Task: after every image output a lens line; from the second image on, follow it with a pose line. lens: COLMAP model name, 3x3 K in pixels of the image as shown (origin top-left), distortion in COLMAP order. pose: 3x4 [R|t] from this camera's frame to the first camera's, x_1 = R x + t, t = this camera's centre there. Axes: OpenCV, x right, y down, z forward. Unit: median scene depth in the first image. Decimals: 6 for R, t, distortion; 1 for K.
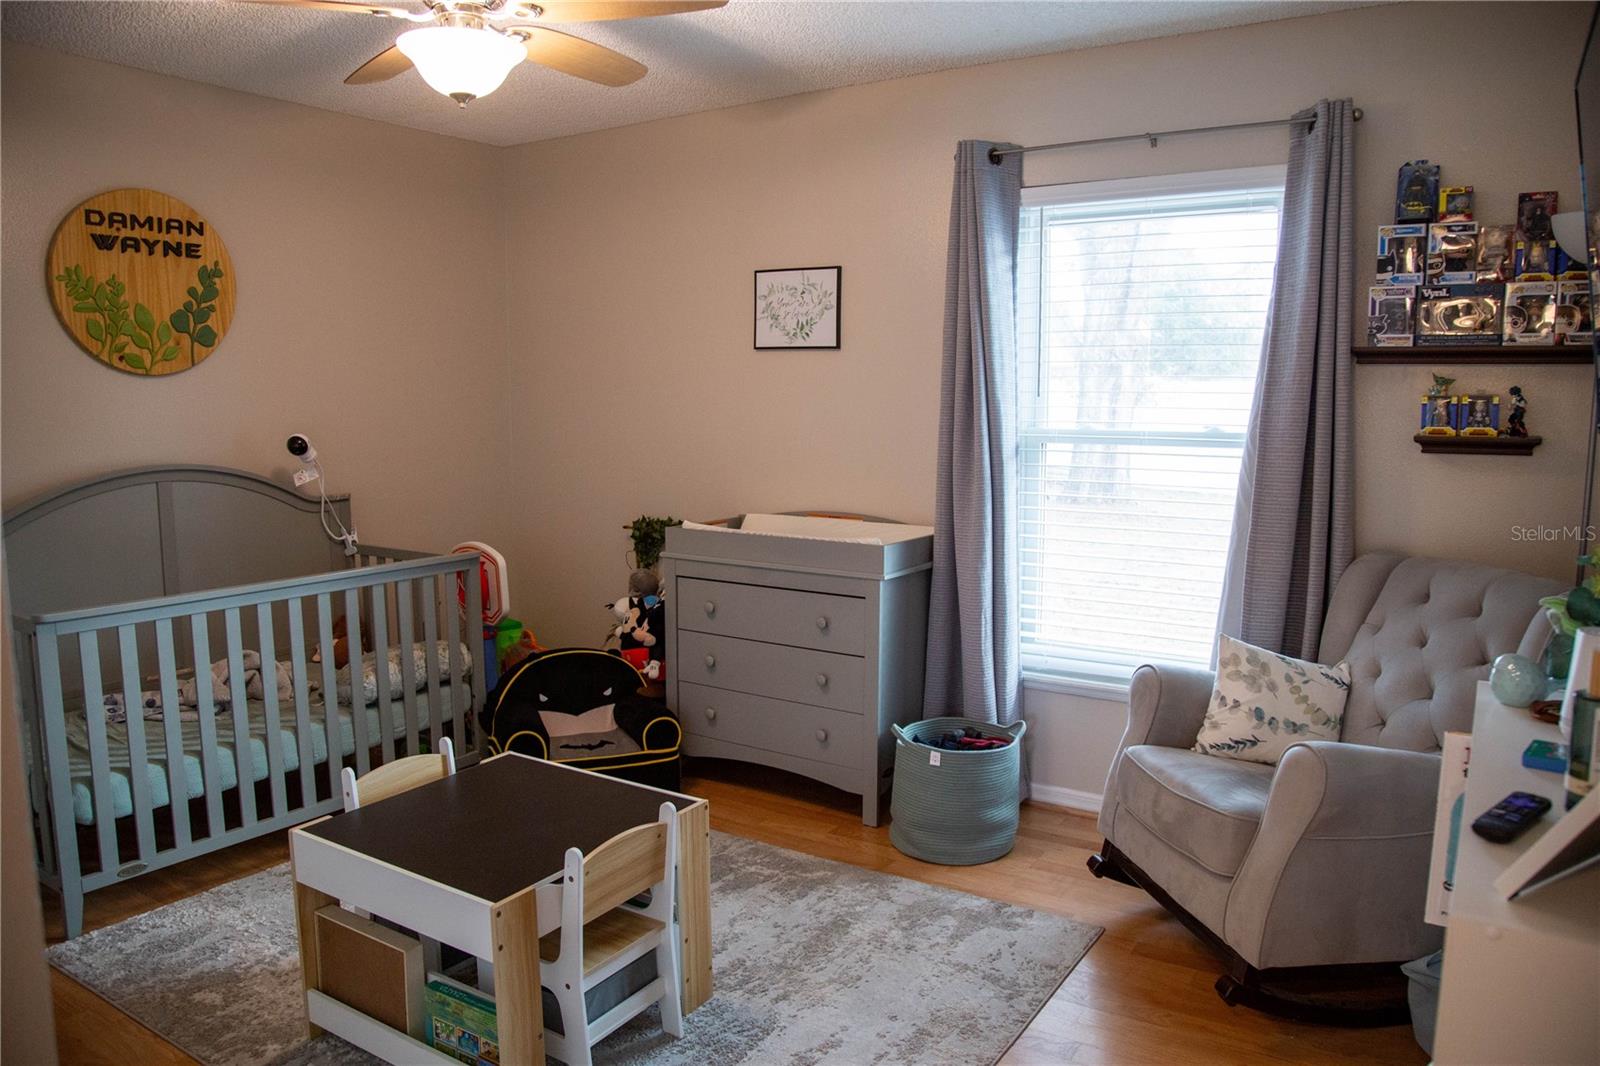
lens RADIAL K [[1105.3, 0, 805.0], [0, 1105.3, 529.2], [0, 0, 1]] dist [-0.118348, 0.065395]
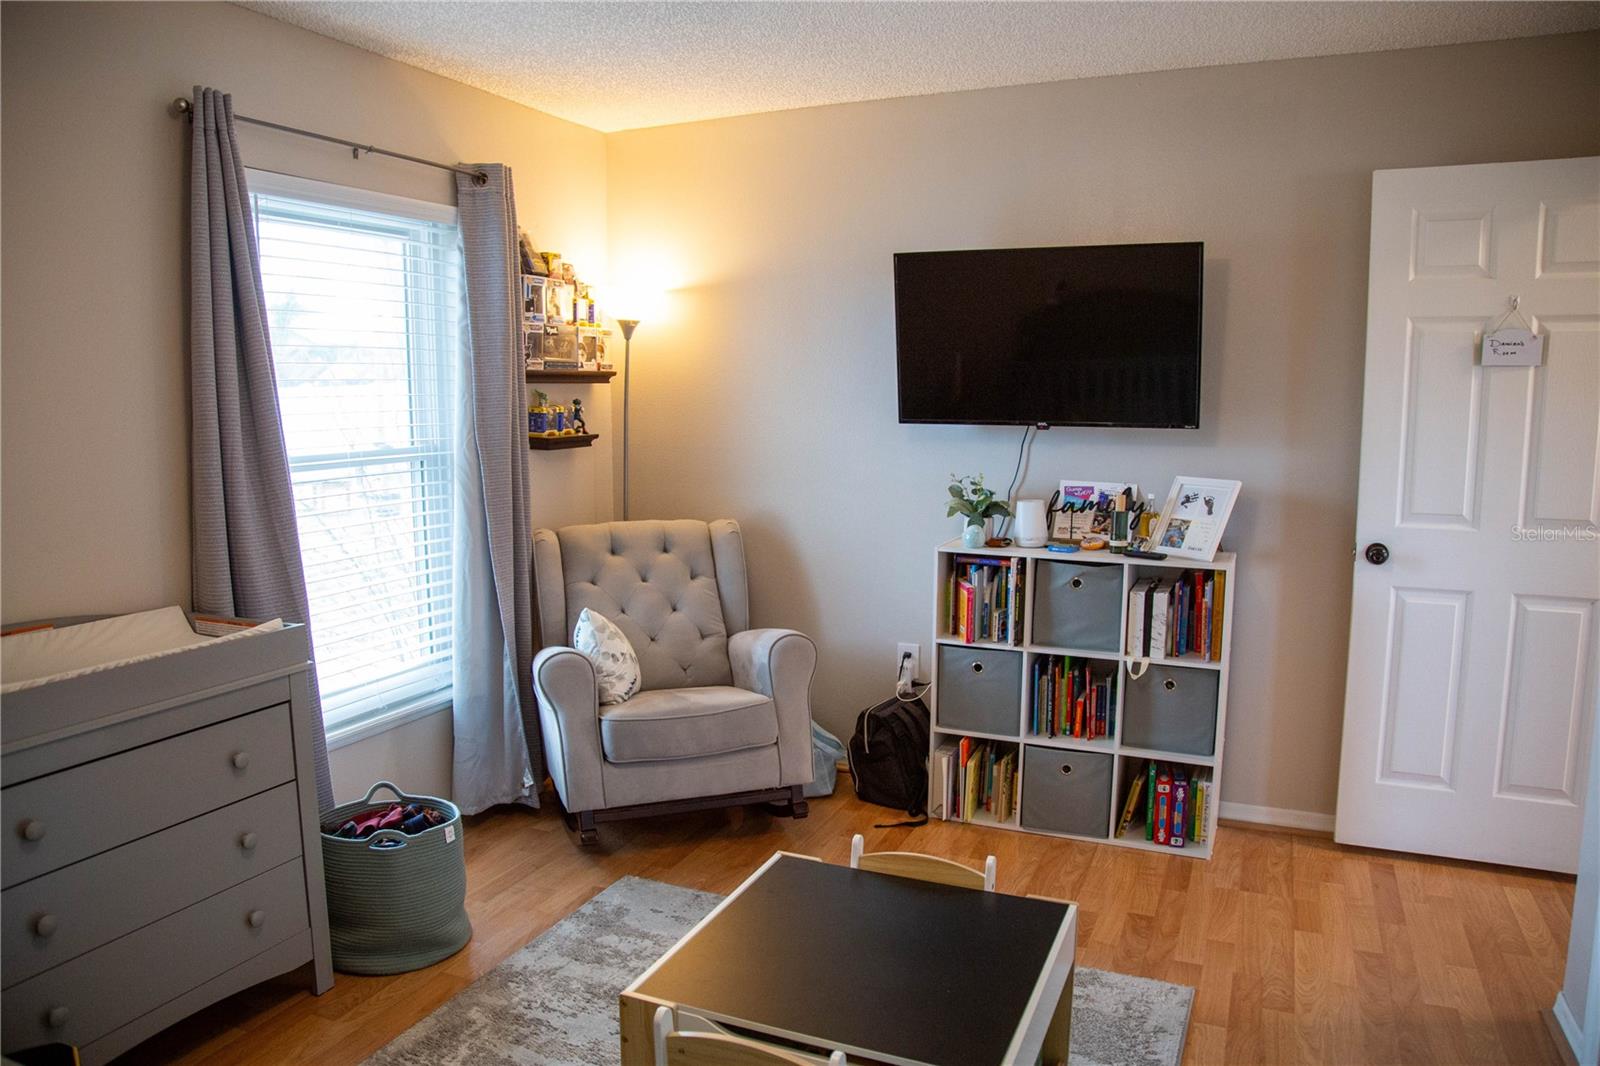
lens RADIAL K [[1105.3, 0, 805.0], [0, 1105.3, 529.2], [0, 0, 1]] dist [-0.118348, 0.065395]
pose [[-0.140614, -0.123725, 0.982303, -0.811224], [0.126030, 0.981853, 0.141710, -0.127923], [-0.982010, 0.143726, -0.122469, 0.868404]]
